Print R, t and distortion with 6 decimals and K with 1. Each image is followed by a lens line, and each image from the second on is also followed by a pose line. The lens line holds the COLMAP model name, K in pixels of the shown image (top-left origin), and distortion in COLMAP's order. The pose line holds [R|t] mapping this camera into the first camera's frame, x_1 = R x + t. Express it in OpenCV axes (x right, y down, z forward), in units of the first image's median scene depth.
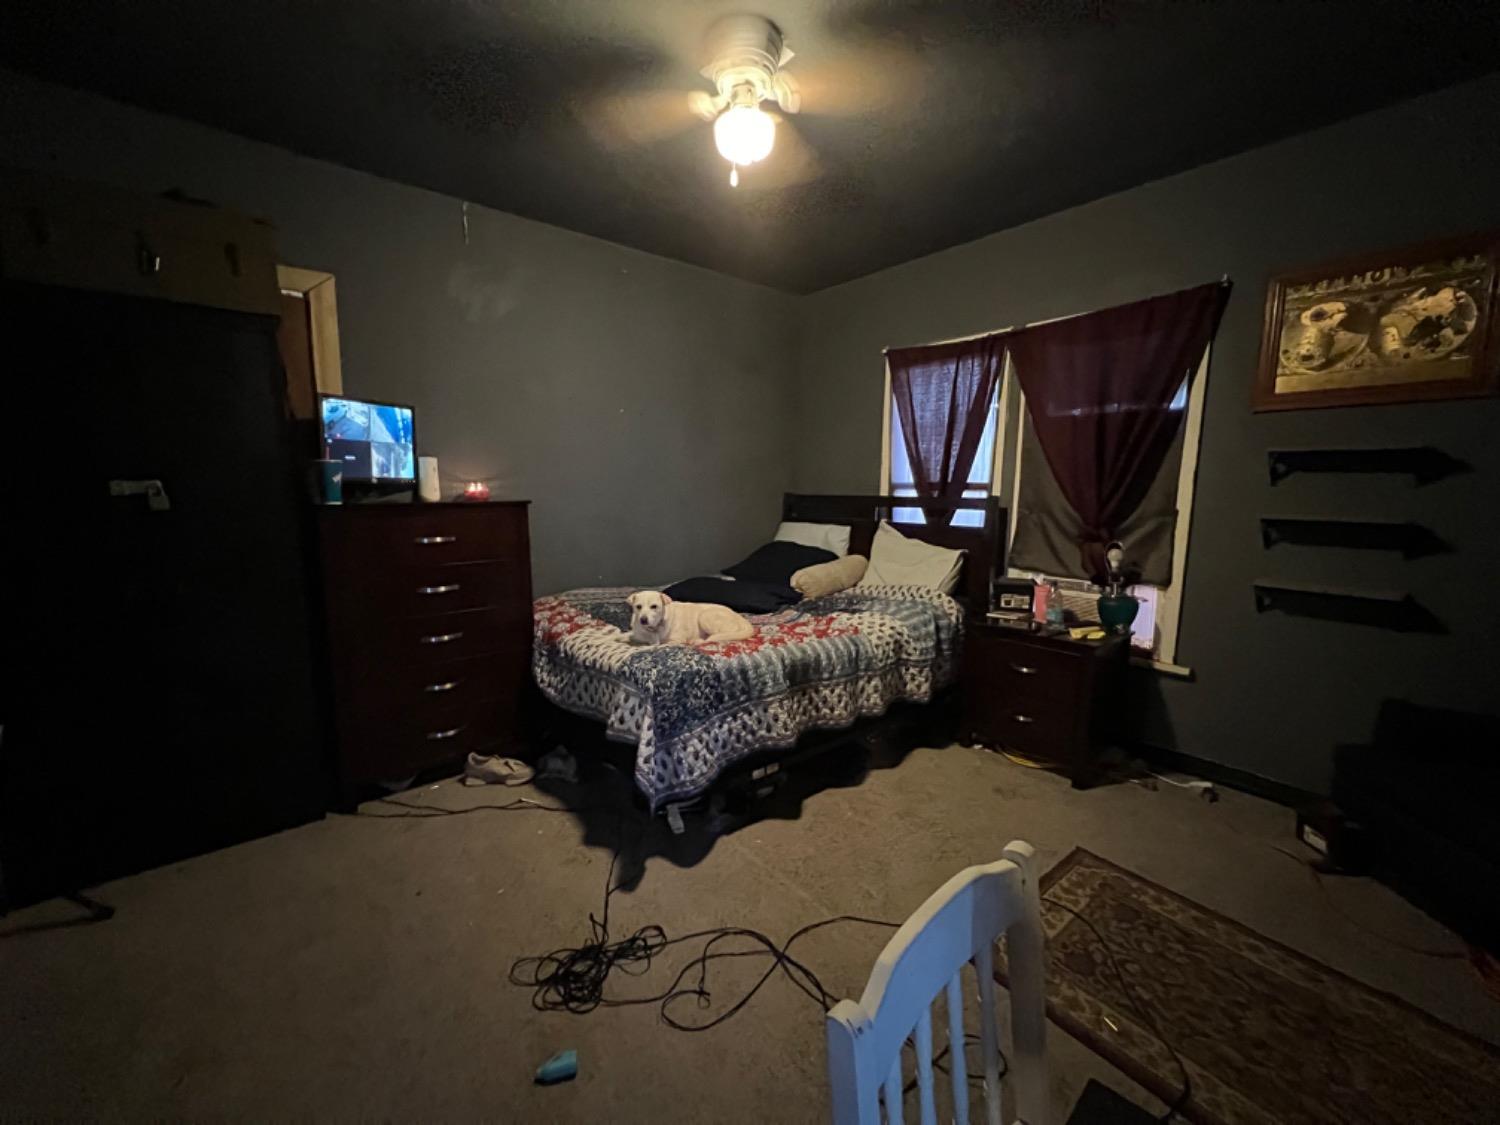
lens RADIAL K [[604.5, 0, 752.9], [0, 604.5, 562.2], [0, 0, 1]] dist [-0.001276, 0.001015]
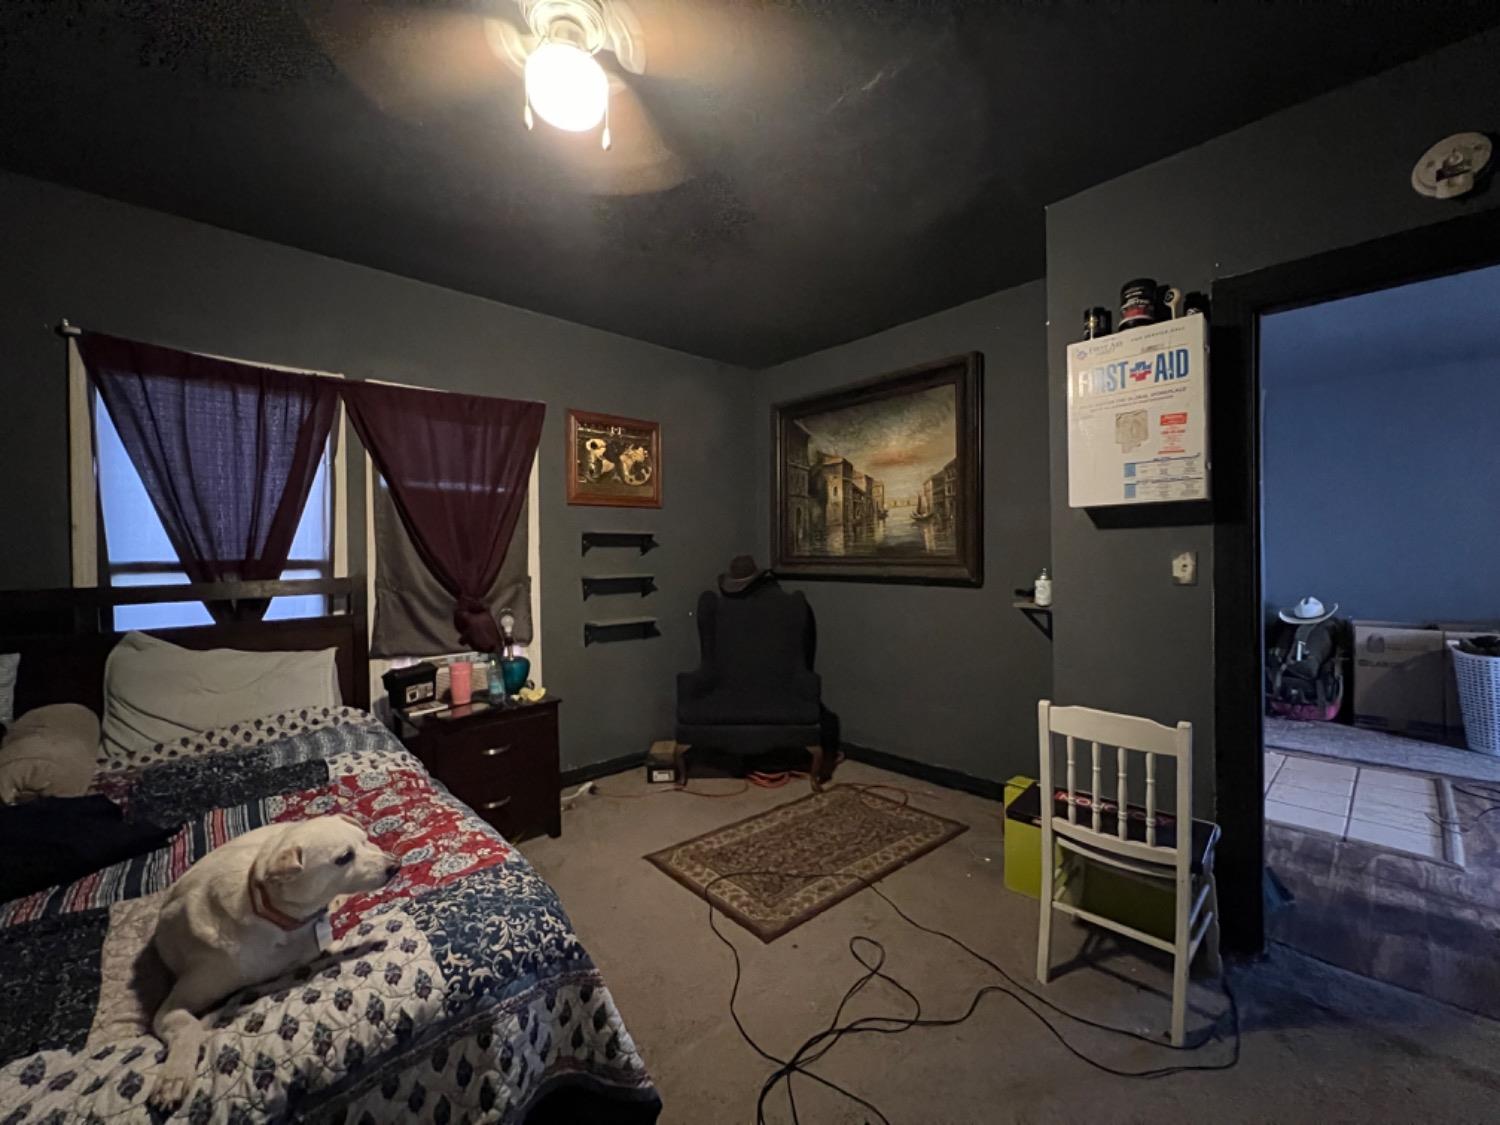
lens RADIAL K [[607.2, 0, 750.0], [0, 607.2, 562.5], [0, 0, 1]] dist [0.012774, -0.000017]
pose [[-0.047619, -0.020983, 0.998645, -0.532951], [0.147339, 0.988695, 0.027800, -0.084987], [-0.987939, 0.148463, -0.043989, 0.611735]]
